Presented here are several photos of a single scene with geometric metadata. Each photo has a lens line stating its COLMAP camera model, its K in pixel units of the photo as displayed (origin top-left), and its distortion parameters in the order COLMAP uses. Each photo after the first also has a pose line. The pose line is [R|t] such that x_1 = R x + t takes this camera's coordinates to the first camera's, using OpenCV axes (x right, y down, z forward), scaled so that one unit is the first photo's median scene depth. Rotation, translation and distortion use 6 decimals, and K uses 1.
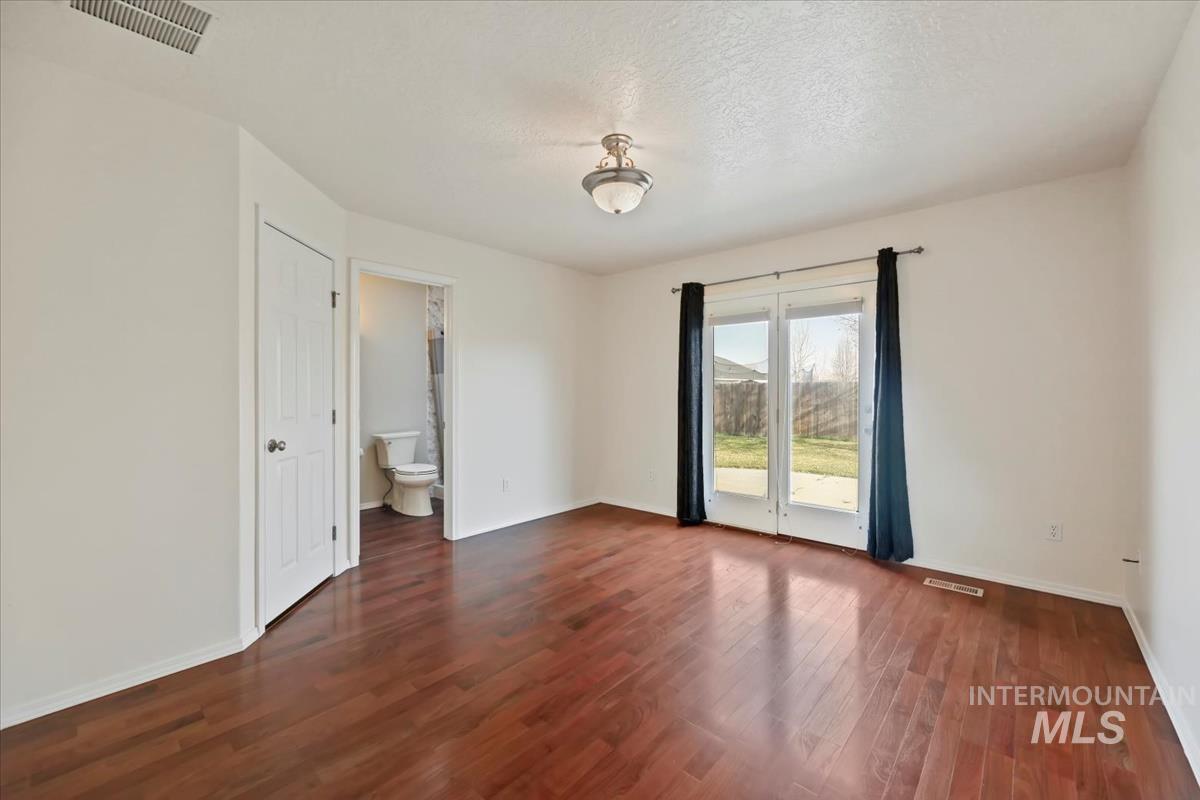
lens RADIAL K [[488.1, 0, 604.7], [0, 488.1, 398.7], [0, 0, 1]] dist [-0.000480, -0.000451]
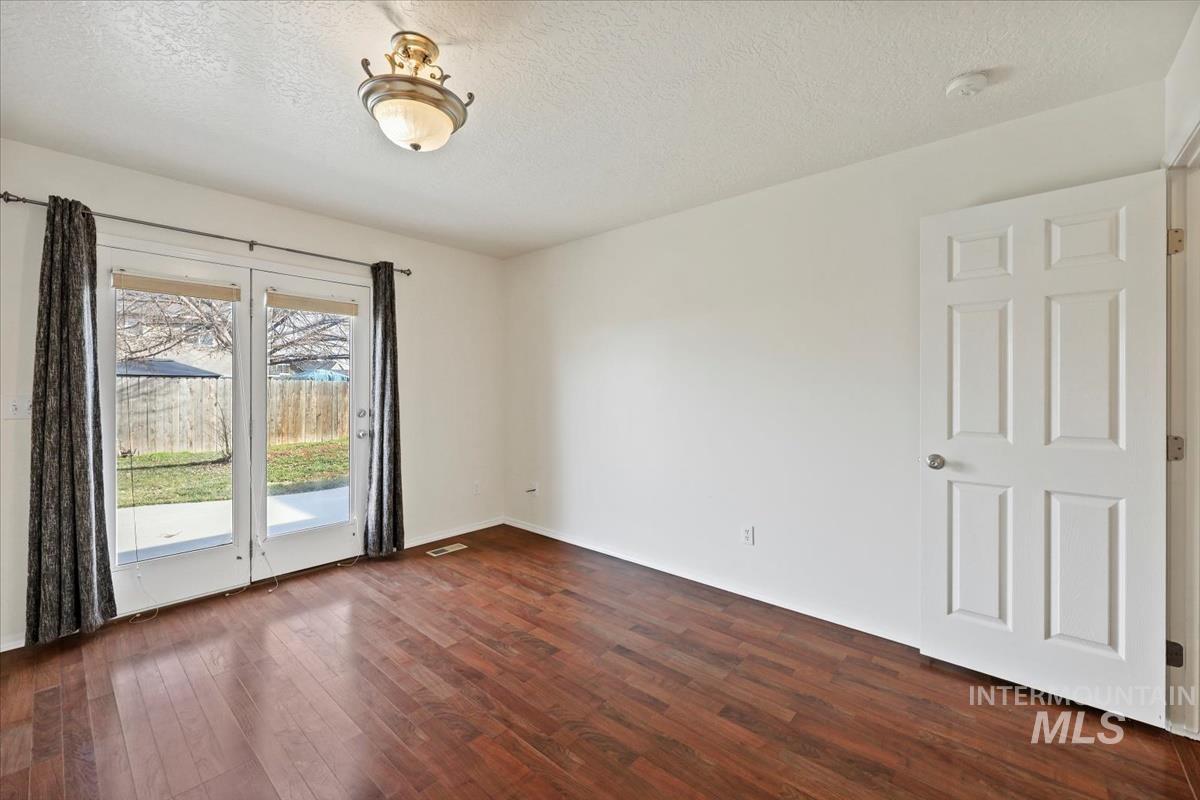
lens RADIAL K [[488.1, 0, 602.3], [0, 488.1, 387.2], [0, 0, 1]] dist [-0.000480, -0.000451]
pose [[-0.015207, 0.007263, 0.999858, -0.474191], [0.014455, 0.999871, -0.007043, -0.018200], [-0.999780, 0.014346, -0.015310, 0.517758]]
